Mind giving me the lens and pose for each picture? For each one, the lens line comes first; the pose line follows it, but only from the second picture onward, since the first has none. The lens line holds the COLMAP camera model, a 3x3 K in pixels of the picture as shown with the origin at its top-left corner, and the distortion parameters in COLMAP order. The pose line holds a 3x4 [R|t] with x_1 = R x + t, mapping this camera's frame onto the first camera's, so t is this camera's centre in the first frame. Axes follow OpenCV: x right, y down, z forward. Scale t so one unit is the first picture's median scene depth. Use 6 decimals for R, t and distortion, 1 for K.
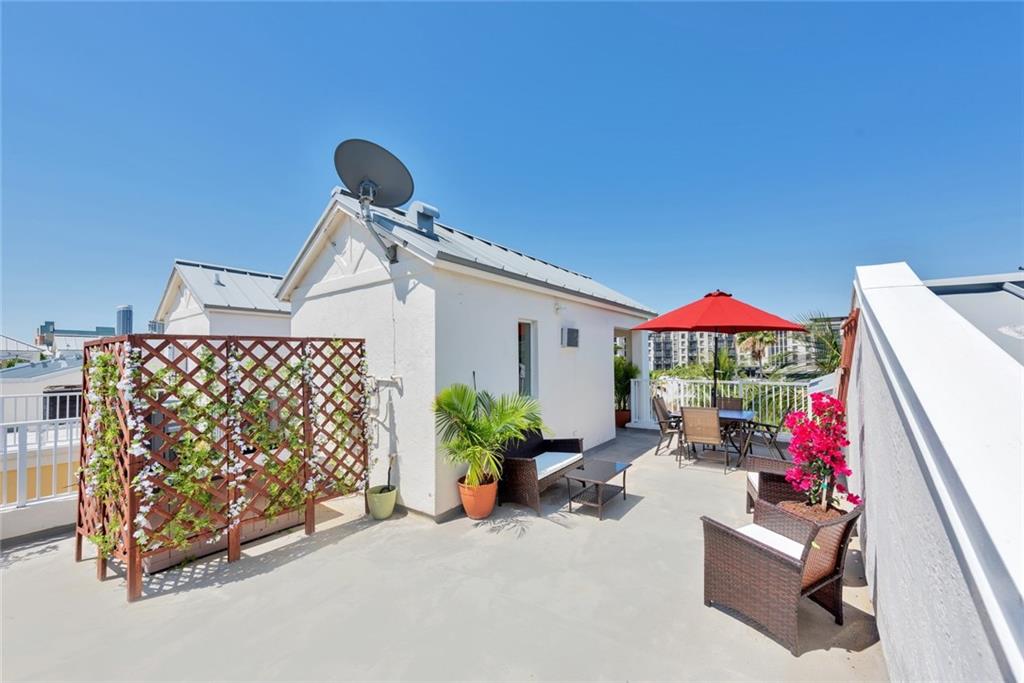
lens RADIAL K [[409.4, 0, 511.6], [0, 409.4, 343.4], [0, 0, 1]] dist [0.016844, -0.000075]
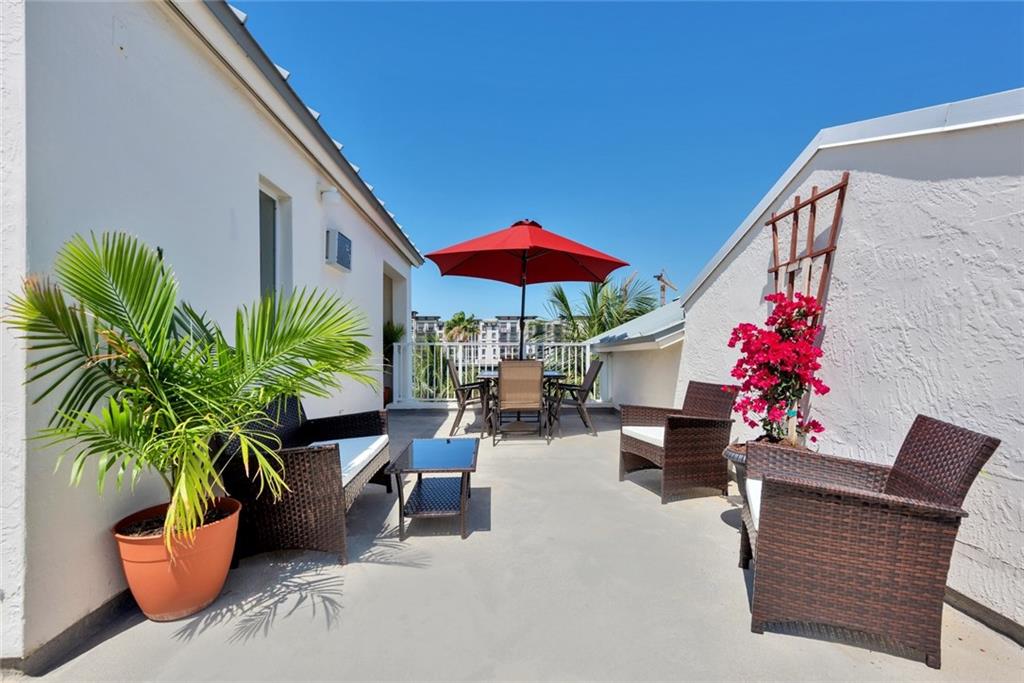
lens RADIAL K [[465.4, 0, 524.1], [0, 465.4, 350.7], [0, 0, 1]] dist [0.005130, 0.001240]
pose [[0.761308, 0.010013, 0.648314, -0.124821], [-0.026044, 0.999546, 0.015145, 0.164281], [-0.647868, -0.028415, 0.761223, 0.462894]]
